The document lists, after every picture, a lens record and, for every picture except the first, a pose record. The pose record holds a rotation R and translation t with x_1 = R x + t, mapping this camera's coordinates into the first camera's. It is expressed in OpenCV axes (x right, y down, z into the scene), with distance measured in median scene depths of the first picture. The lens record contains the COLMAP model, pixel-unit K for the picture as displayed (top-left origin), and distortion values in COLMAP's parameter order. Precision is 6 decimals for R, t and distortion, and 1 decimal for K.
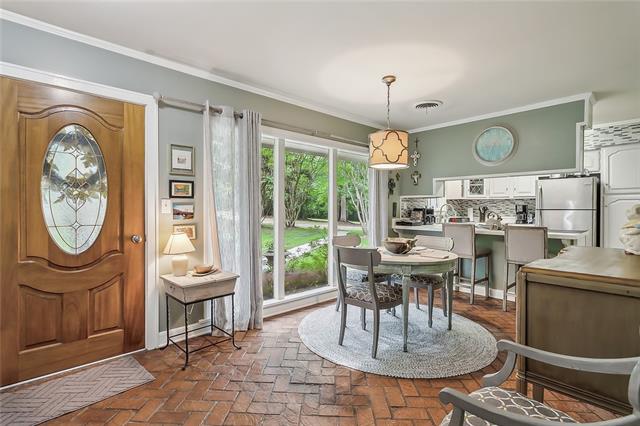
lens RADIAL K [[313.1, 0, 317.2], [0, 313.1, 211.3], [0, 0, 1]] dist [0.001412, 0.003546]
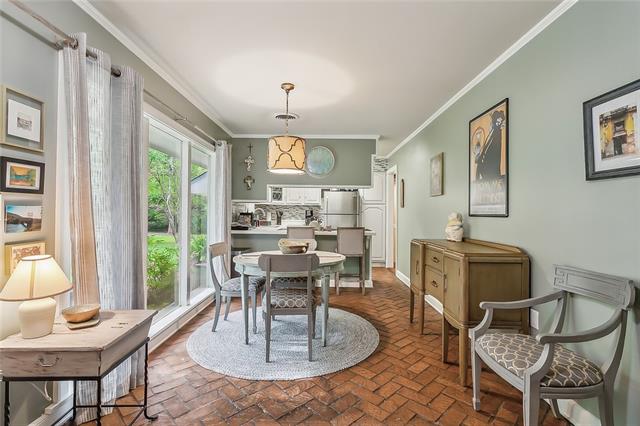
lens RADIAL K [[313.1, 0, 322.2], [0, 313.1, 211.3], [0, 0, 1]] dist [0.001412, 0.003546]
pose [[0.675182, 0.009197, 0.737594, -0.318169], [-0.000818, 0.999931, -0.011719, -0.002502], [-0.737651, 0.007309, 0.675143, 0.167029]]
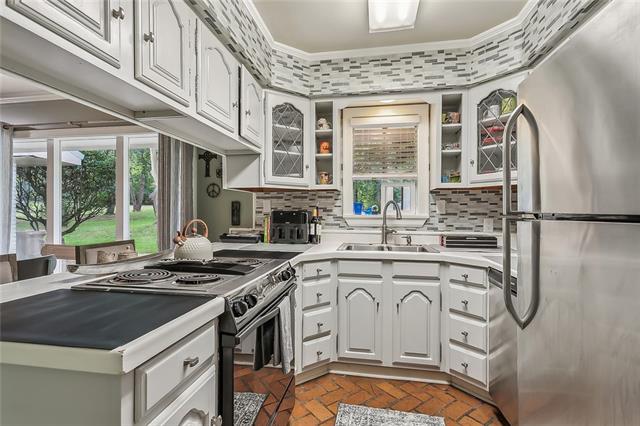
lens RADIAL K [[313.1, 0, 321.7], [0, 313.1, 212.7], [0, 0, 1]] dist [0.001412, 0.003546]
pose [[0.612124, 0.003381, -0.790755, 0.983747], [-0.008902, 0.999957, -0.002615, -0.007580], [0.790712, 0.008641, 0.612127, 0.912457]]
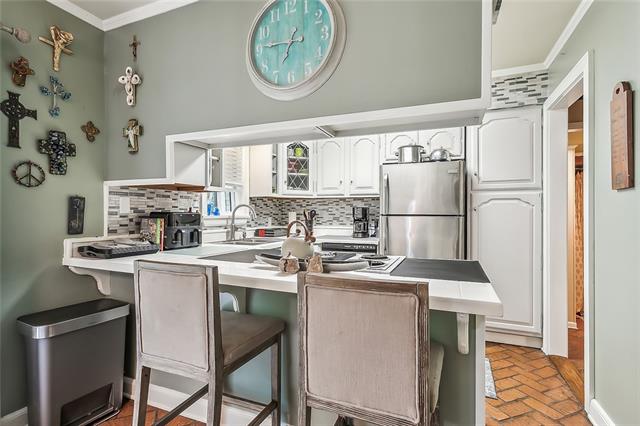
lens RADIAL K [[313.1, 0, 320.0], [0, 313.1, 211.4], [0, 0, 1]] dist [0.001412, 0.003546]
pose [[0.907482, 0.005113, 0.420059, 0.426628], [0.000522, 0.999911, -0.013297, -0.005437], [-0.420090, 0.012286, 0.907399, 0.631265]]
